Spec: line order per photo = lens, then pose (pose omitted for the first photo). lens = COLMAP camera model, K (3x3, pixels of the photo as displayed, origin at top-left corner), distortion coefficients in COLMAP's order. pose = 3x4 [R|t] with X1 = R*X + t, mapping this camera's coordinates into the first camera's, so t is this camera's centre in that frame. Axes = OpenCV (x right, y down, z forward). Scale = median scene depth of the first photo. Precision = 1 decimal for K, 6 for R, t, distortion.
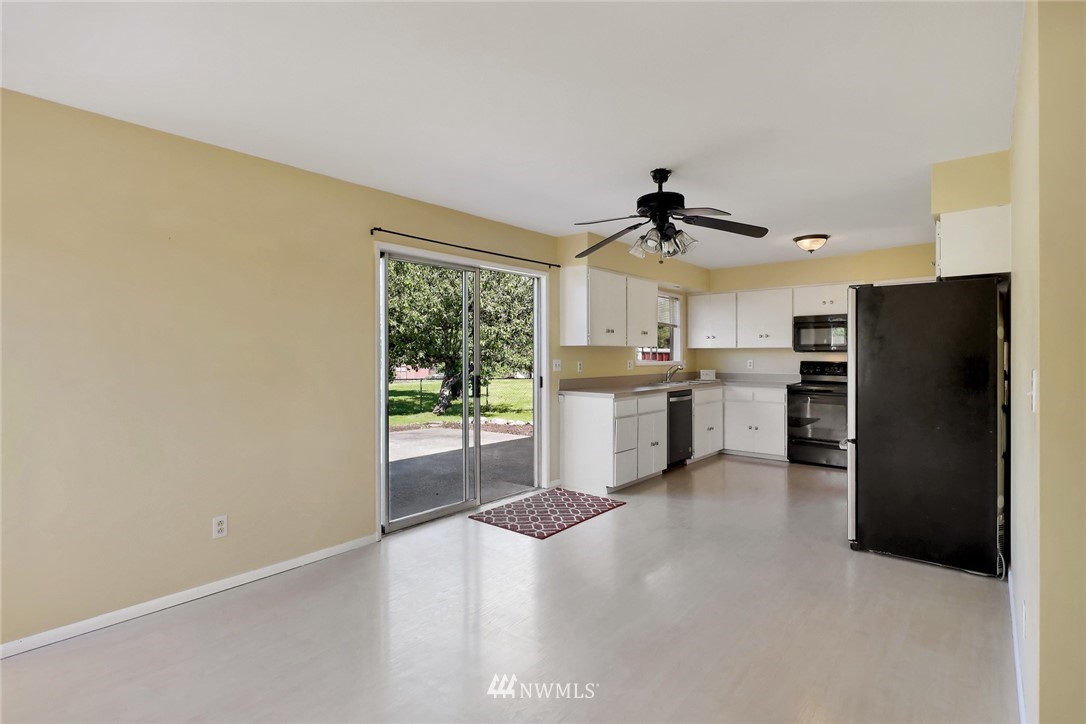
lens RADIAL K [[544.0, 0, 543.0], [0, 544.0, 362.0], [0, 0, 1]] dist [0.015368, -0.000637]
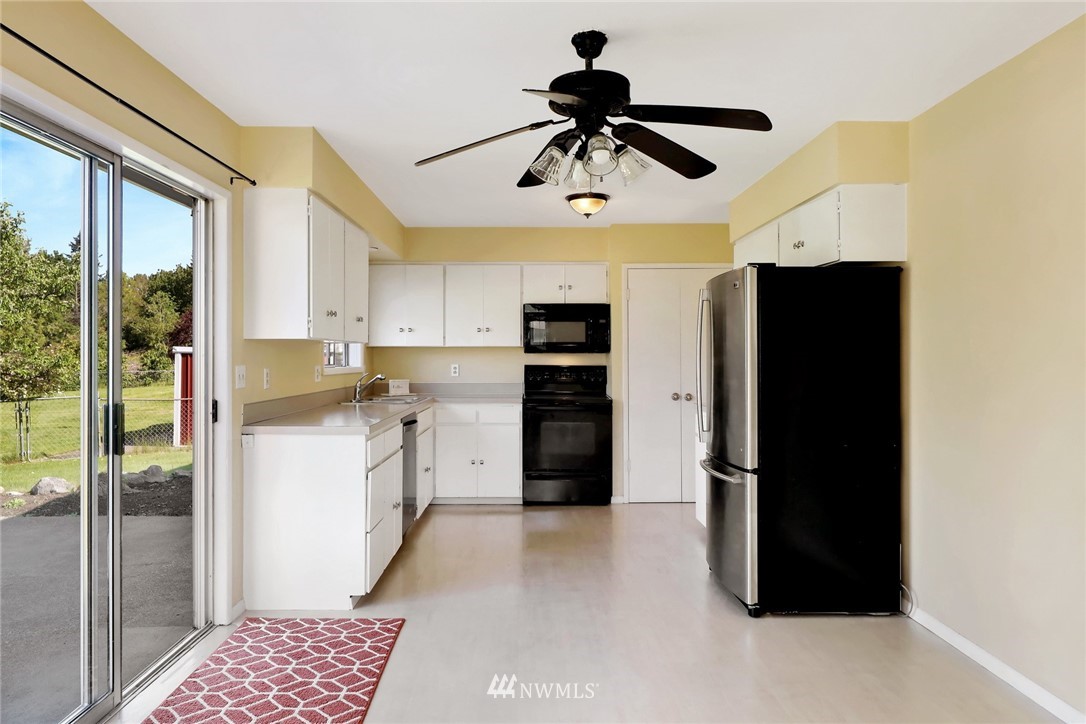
lens RADIAL K [[749.3, 0, 543.0], [0, 749.3, 362.0], [0, 0, 1]] dist [0.005884, 0.000173]
pose [[0.755925, -0.005217, 0.654637, -0.183615], [0.009605, 0.999949, -0.003122, -0.002503], [-0.654587, 0.008647, 0.755937, 0.237170]]
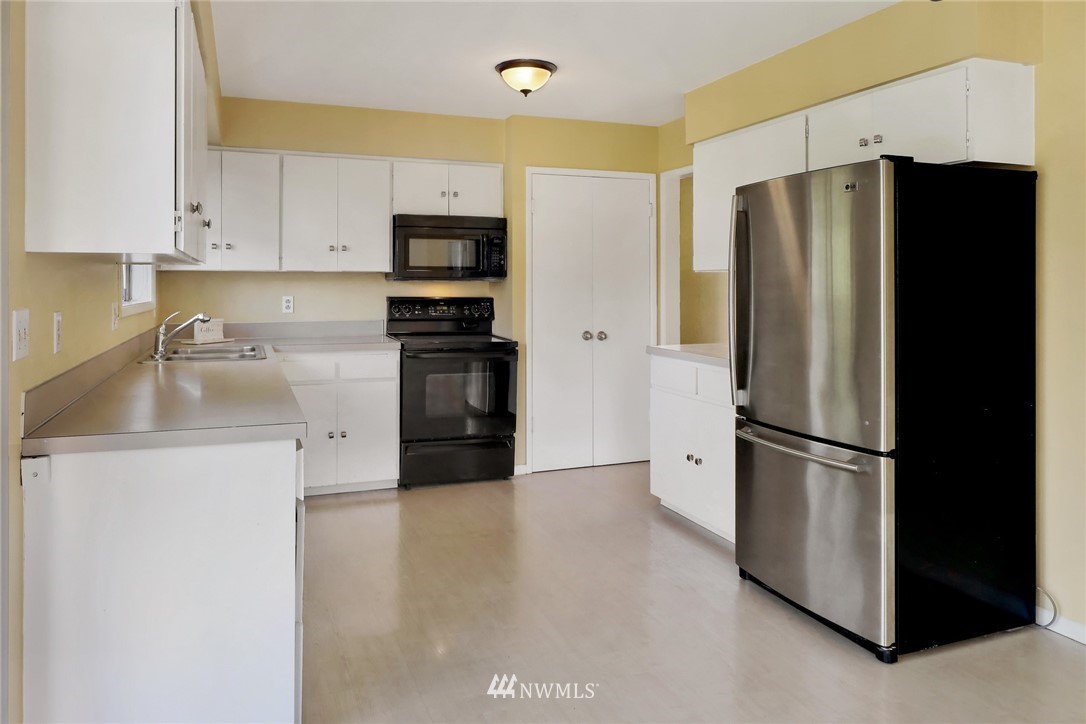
lens RADIAL K [[750.9, 0, 539.2], [0, 750.9, 288.3], [0, 0, 1]] dist [0.005740, -0.000722]
pose [[0.480229, -0.005129, 0.877128, -0.126059], [0.010053, 0.999949, 0.000343, -0.009598], [-0.877085, 0.008653, 0.480257, 0.542961]]
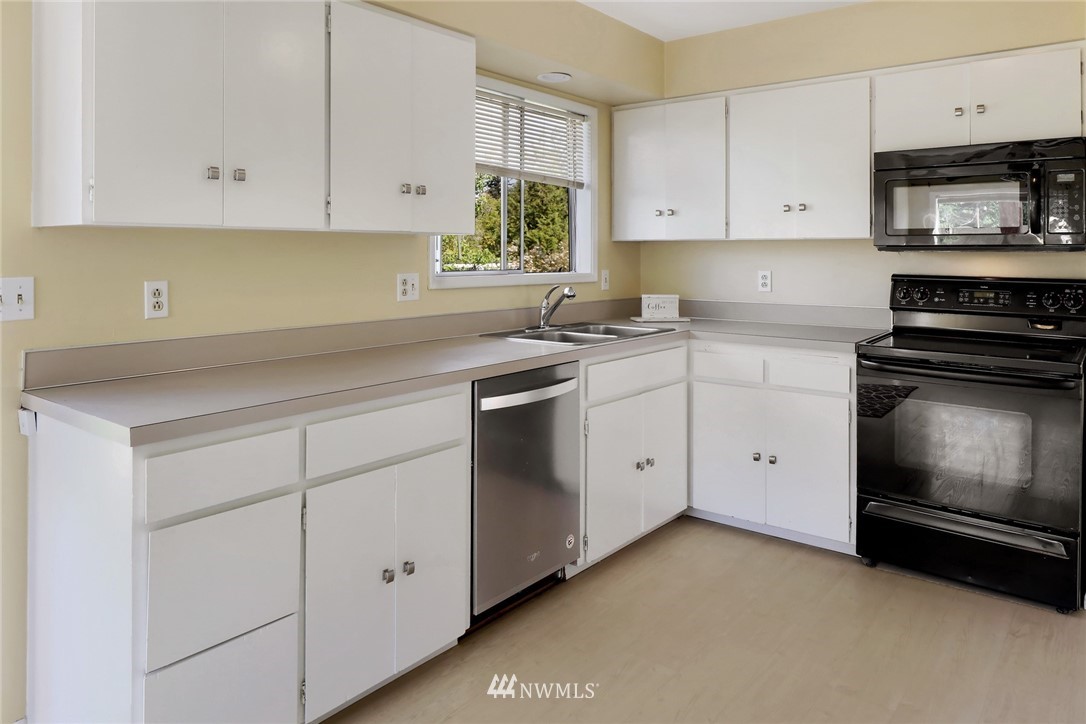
lens RADIAL K [[756.2, 0, 537.6], [0, 756.2, 258.4], [0, 0, 1]] dist [0.007465, -0.001604]
pose [[0.999684, 0.001826, 0.025091, 0.231489], [-0.001674, 0.999980, -0.006085, -0.009861], [-0.025101, 0.006041, 0.999667, 0.521444]]
